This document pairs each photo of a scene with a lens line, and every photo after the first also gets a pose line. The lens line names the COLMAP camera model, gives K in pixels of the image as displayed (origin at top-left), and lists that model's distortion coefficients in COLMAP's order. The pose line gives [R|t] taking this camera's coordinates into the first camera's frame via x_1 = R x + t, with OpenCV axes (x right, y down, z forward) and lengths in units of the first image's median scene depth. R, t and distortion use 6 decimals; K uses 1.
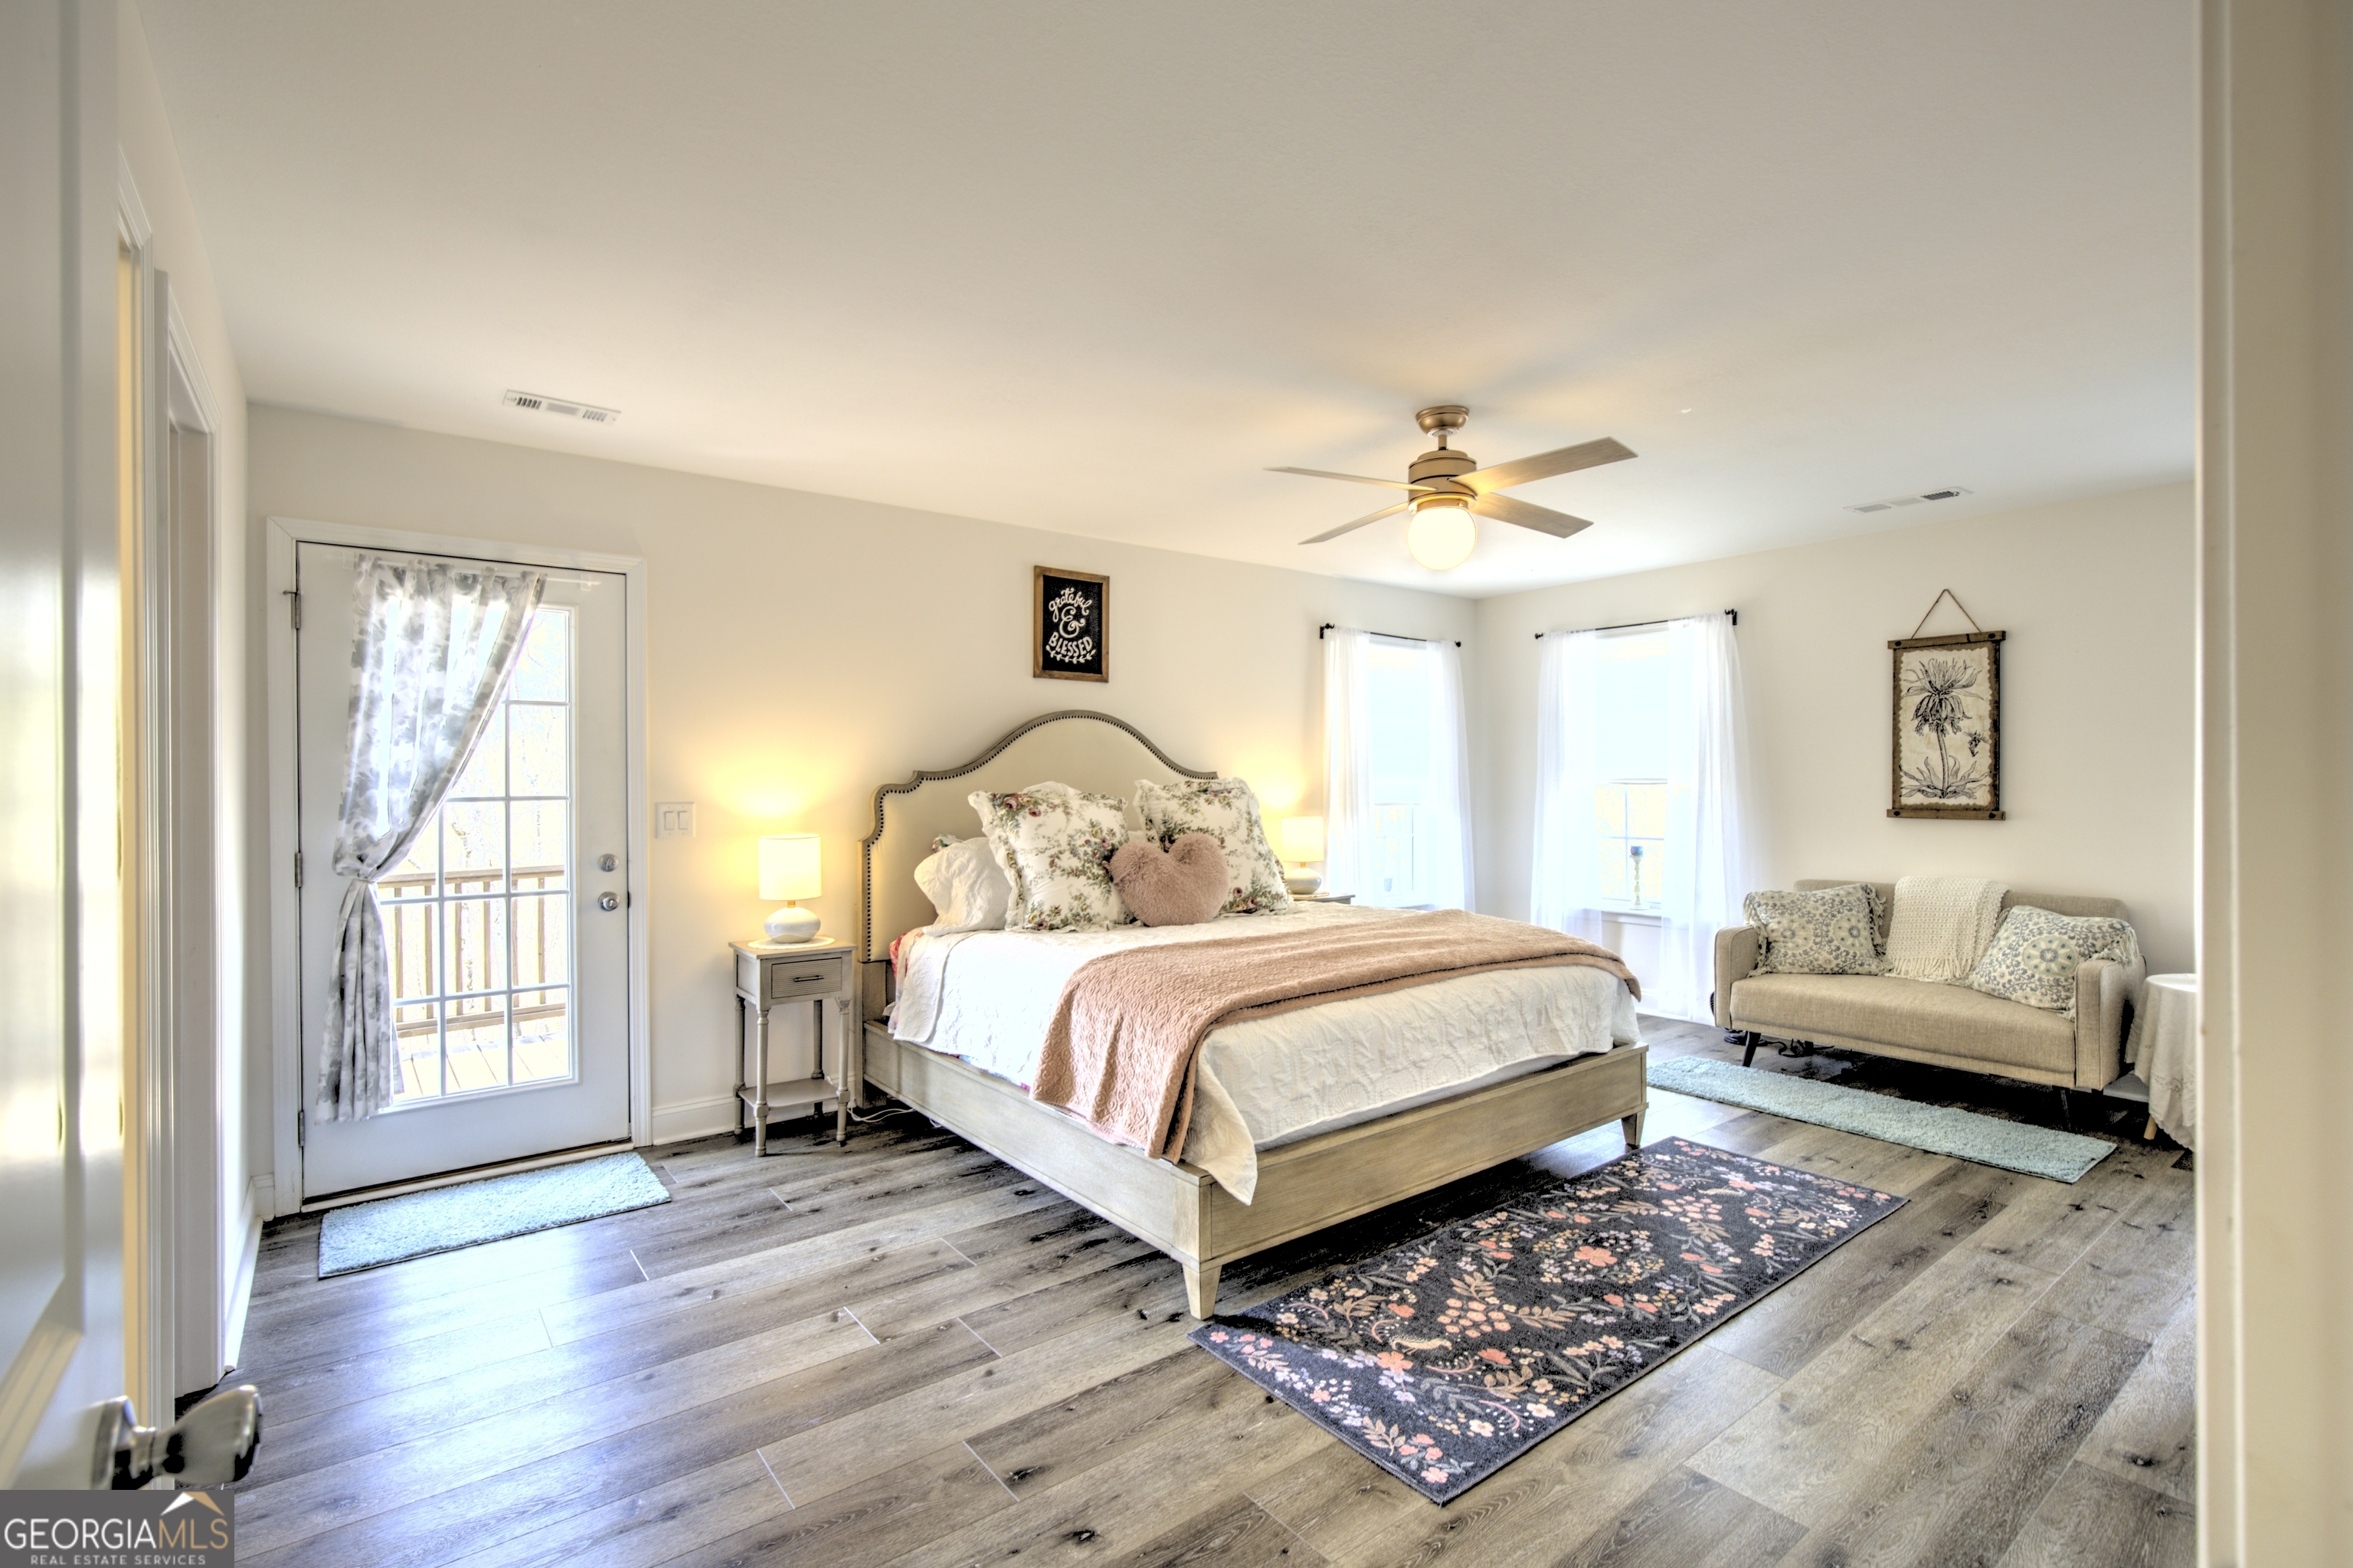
lens RADIAL K [[1081.9, 0, 1172.2], [0, 1081.9, 783.1], [0, 0, 1]] dist [-0.005186, 0.005423]
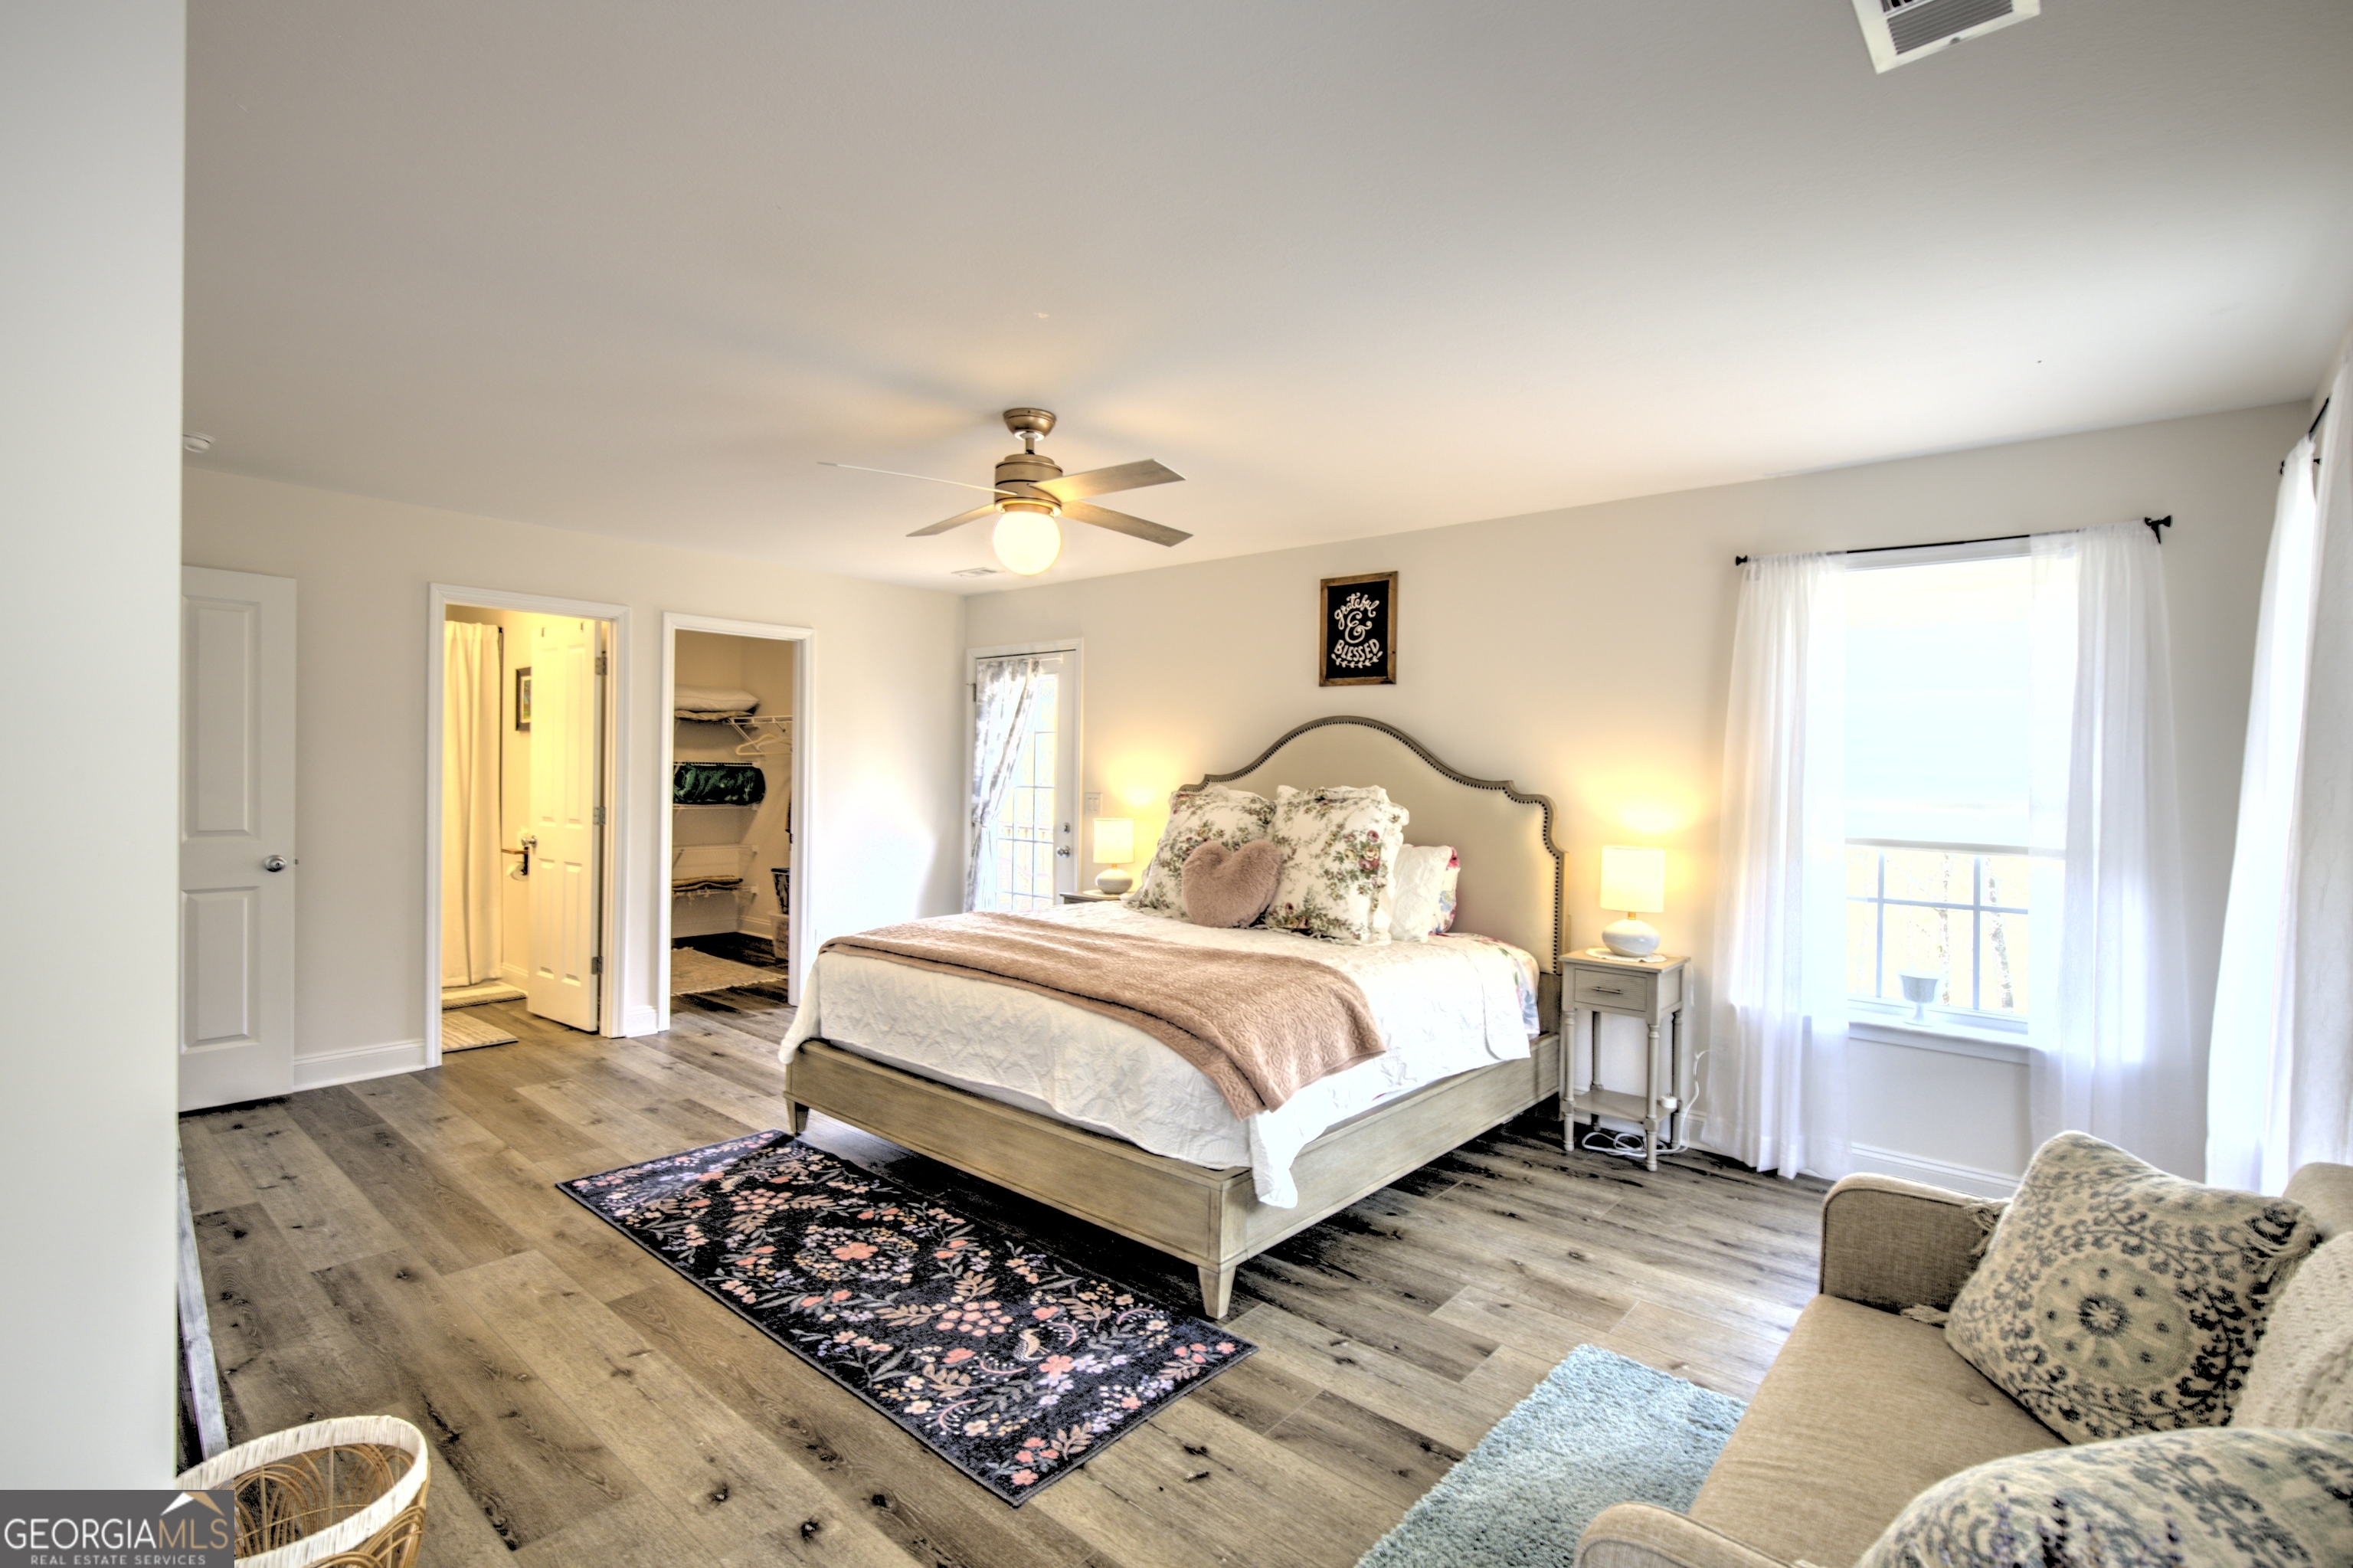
lens RADIAL K [[1081.9, 0, 1172.2], [0, 1081.9, 783.1], [0, 0, 1]] dist [-0.005186, 0.005423]
pose [[0.192589, 0.019475, -0.981086, 1.086831], [-0.021189, 0.999652, 0.015684, -0.021784], [0.981051, 0.017768, 0.192934, 0.818441]]
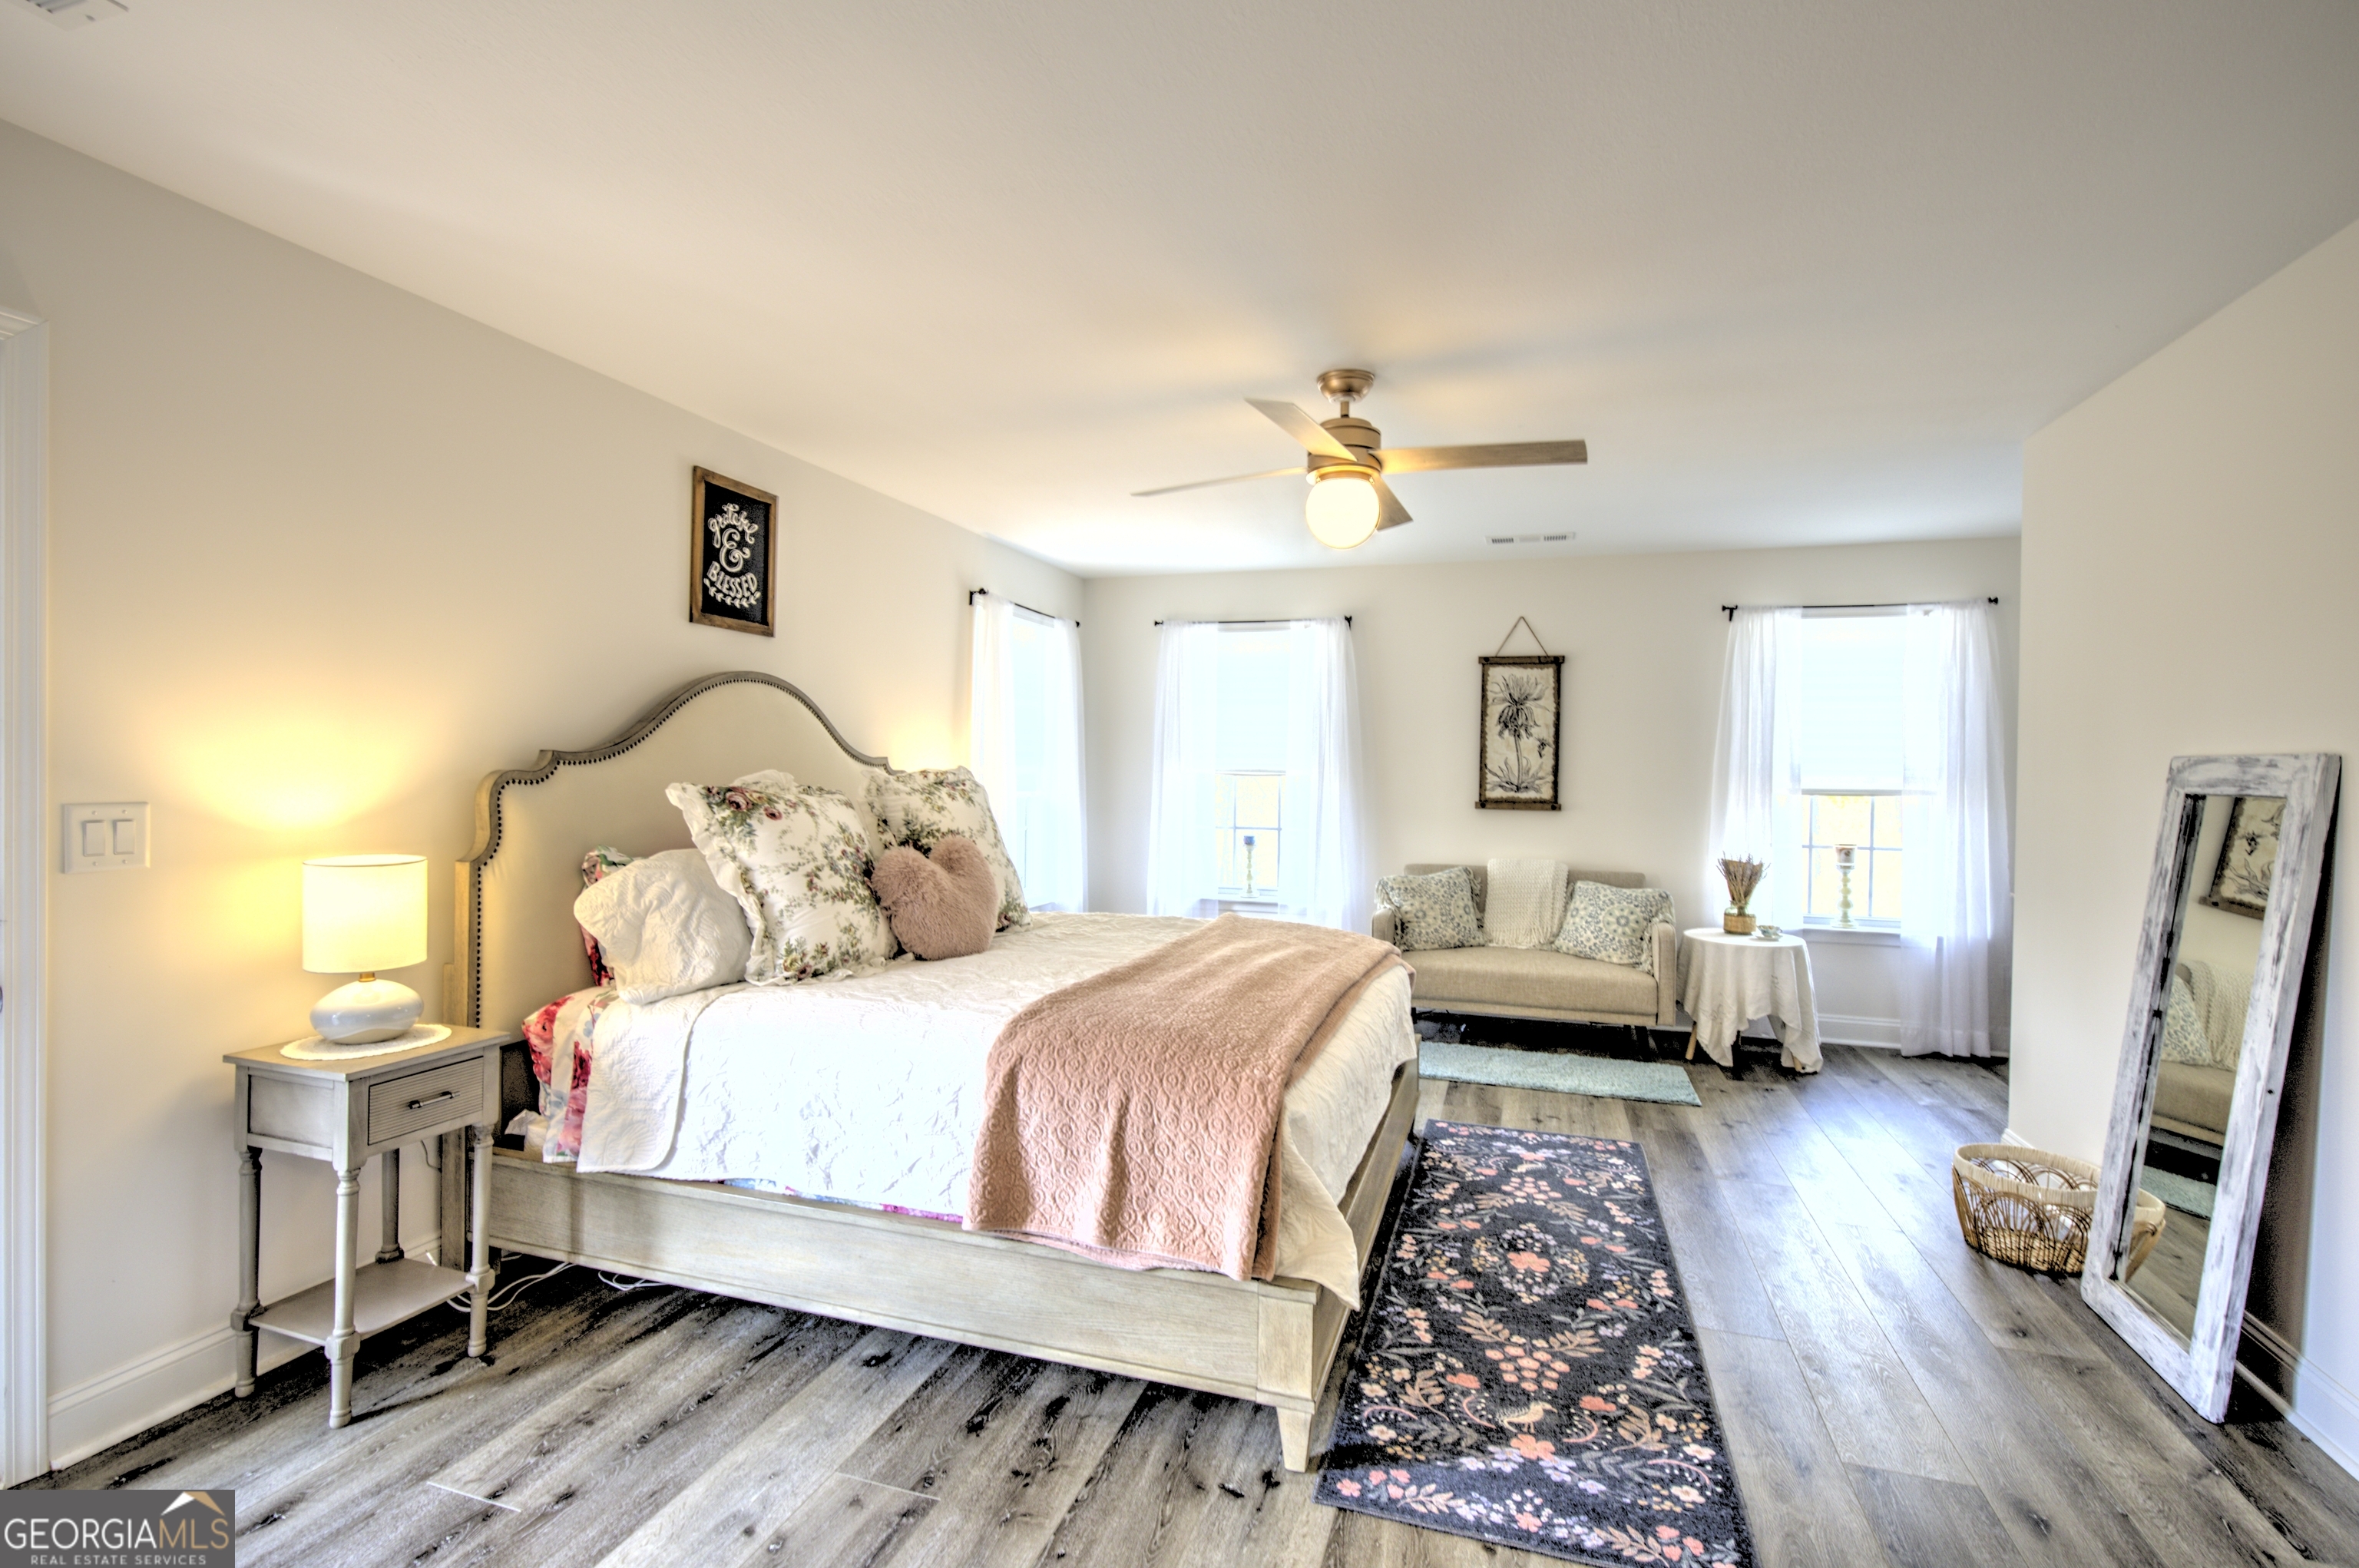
lens RADIAL K [[1092.8, 0, 1183.5], [0, 1092.8, 775.8], [0, 0, 1]] dist [-0.002114, -0.000200]
pose [[0.822634, 0.010021, 0.568483, -0.334193], [-0.017024, 0.999831, 0.007010, -0.008017], [-0.568316, -0.015445, 0.822665, 0.271469]]
